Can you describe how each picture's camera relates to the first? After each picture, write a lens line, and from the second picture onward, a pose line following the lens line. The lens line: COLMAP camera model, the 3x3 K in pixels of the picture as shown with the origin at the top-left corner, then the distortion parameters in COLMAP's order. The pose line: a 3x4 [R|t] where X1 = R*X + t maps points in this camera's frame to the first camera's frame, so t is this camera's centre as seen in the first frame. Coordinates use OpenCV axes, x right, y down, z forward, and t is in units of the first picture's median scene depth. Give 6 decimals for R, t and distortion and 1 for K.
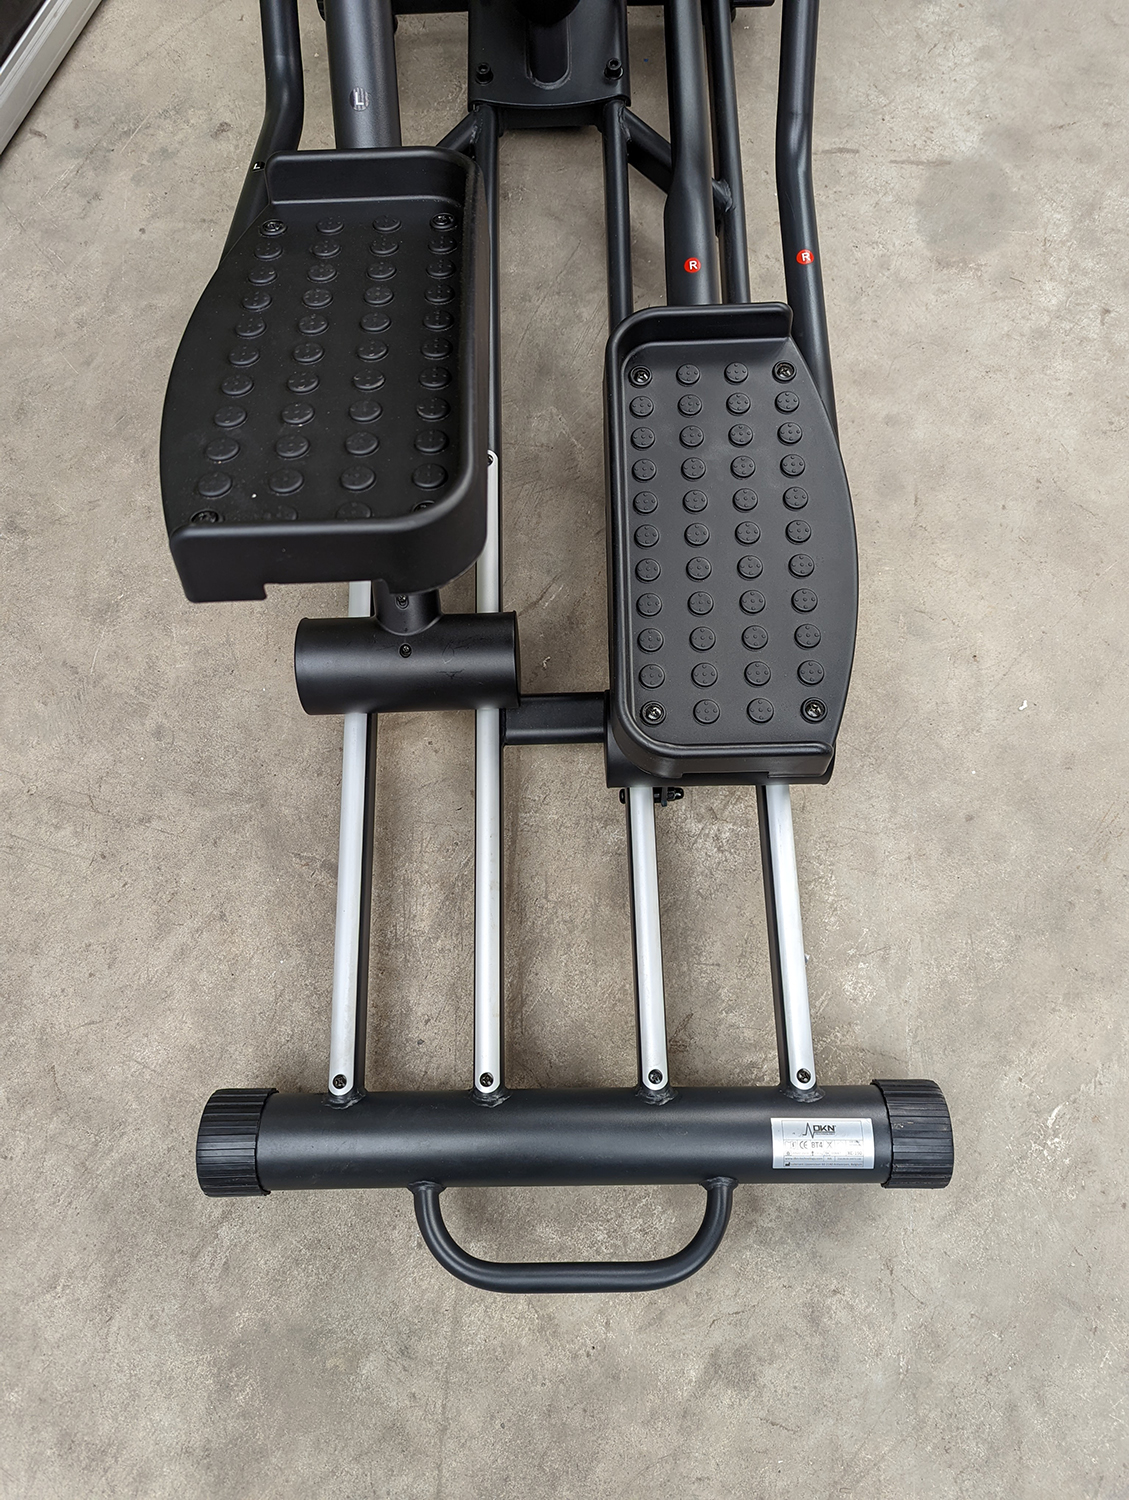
lens RADIAL K [[1068.3, 0, 564.5], [0, 1068.3, 750.0], [0, 0, 1]] dist [0.072321, -0.074812]
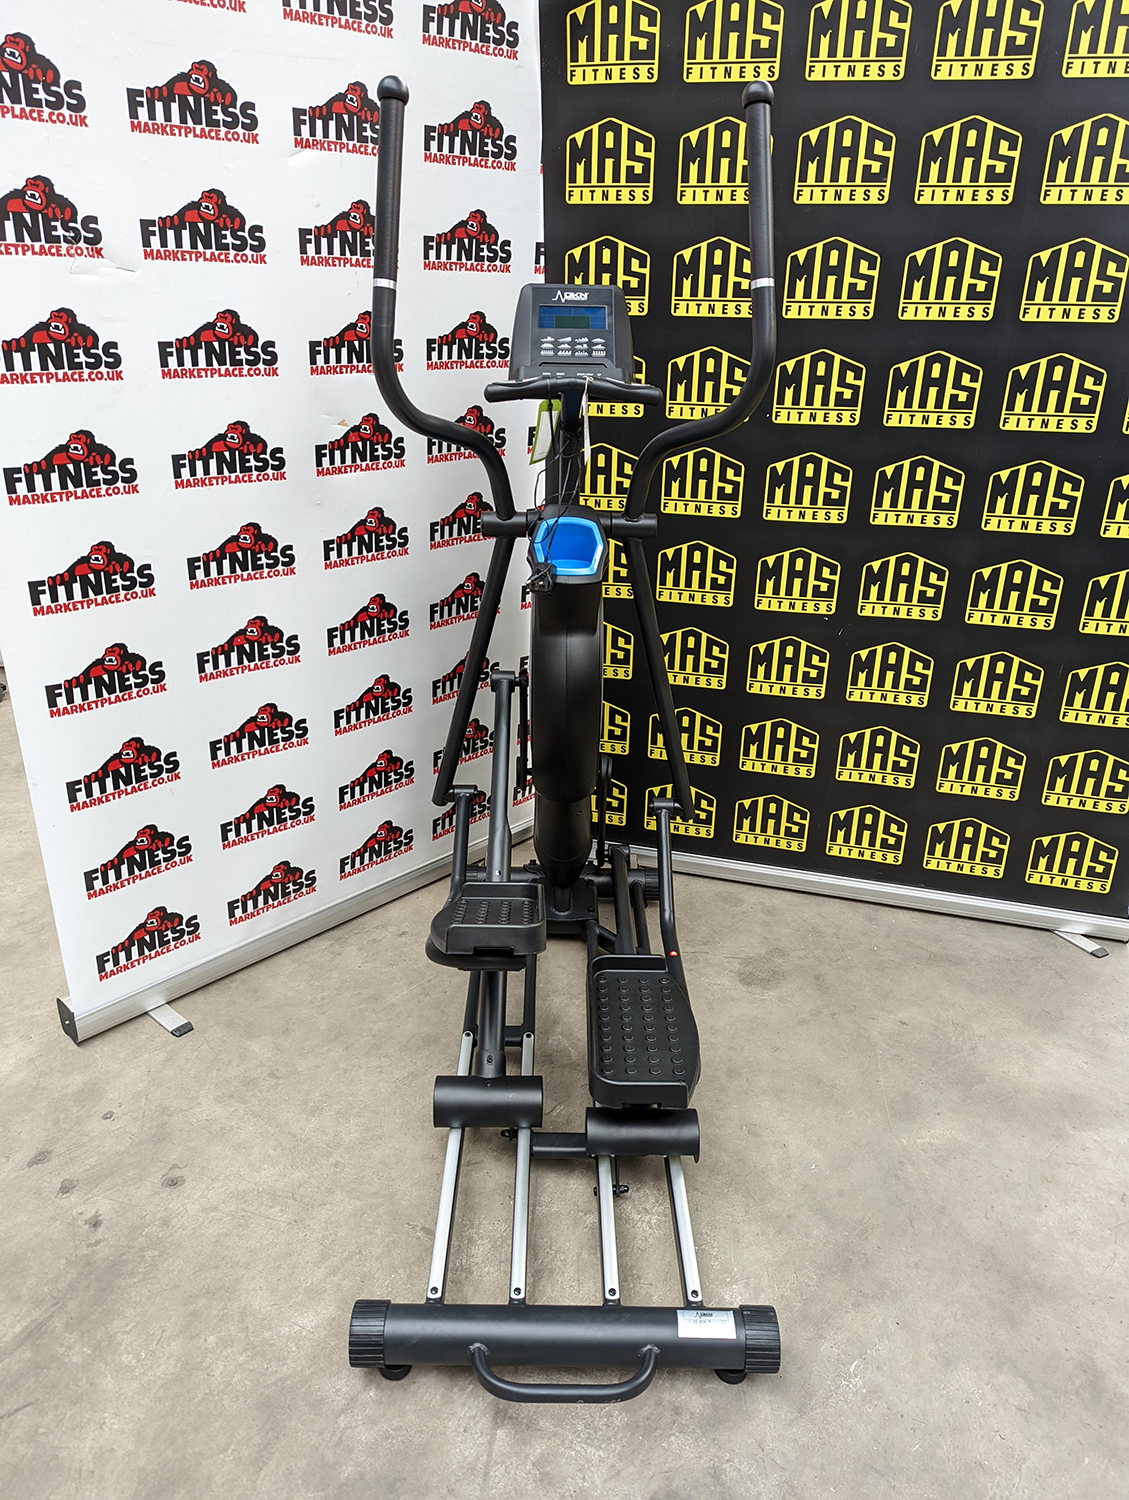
lens RADIAL K [[1068.3, 0, 564.5], [0, 1068.3, 750.0], [0, 0, 1]] dist [0.072321, -0.074812]
pose [[0.998806, 0.048620, 0.004720, -0.041988], [-0.026873, 0.627589, -0.778081, 0.989898], [-0.040793, 0.777025, 0.628147, -0.715408]]
